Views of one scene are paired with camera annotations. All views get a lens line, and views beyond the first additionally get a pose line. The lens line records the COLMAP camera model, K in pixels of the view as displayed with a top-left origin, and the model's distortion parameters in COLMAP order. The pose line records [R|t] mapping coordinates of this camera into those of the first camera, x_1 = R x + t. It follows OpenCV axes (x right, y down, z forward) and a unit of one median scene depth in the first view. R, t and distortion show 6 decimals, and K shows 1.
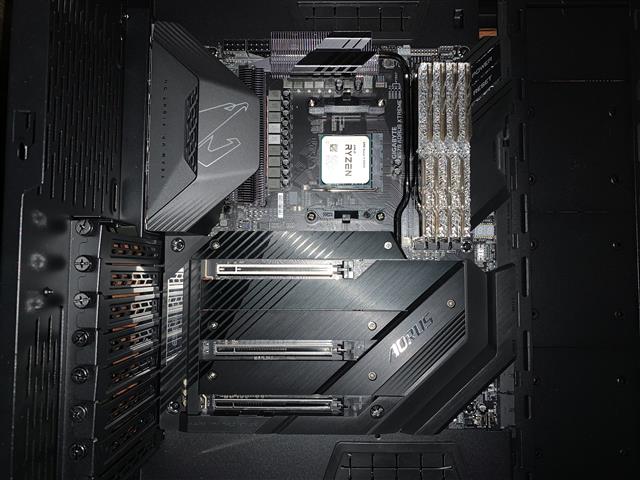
lens RADIAL K [[500.1, 0, 320.0], [0, 500.1, 240.0], [0, 0, 1]] dist [0.008181, -0.000115]
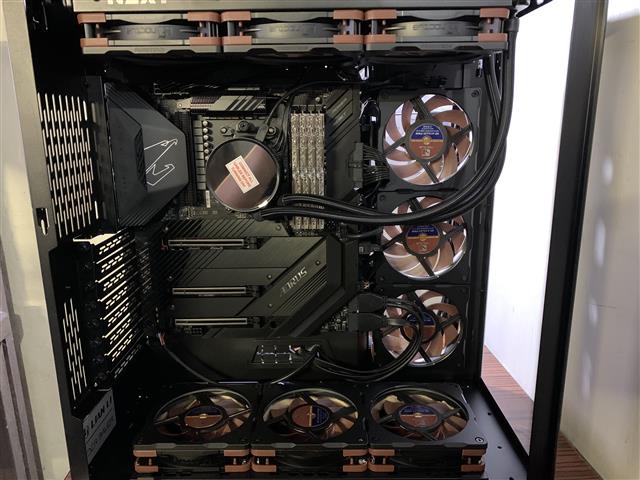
lens RADIAL K [[500.1, 0, 320.0], [0, 500.1, 240.0], [0, 0, 1]] dist [0.008181, -0.000115]
pose [[0.999888, -0.014971, 0.000341, 0.265194], [0.014157, 0.952410, 0.304489, -0.420564], [-0.004883, -0.304451, 0.952516, -0.486541]]
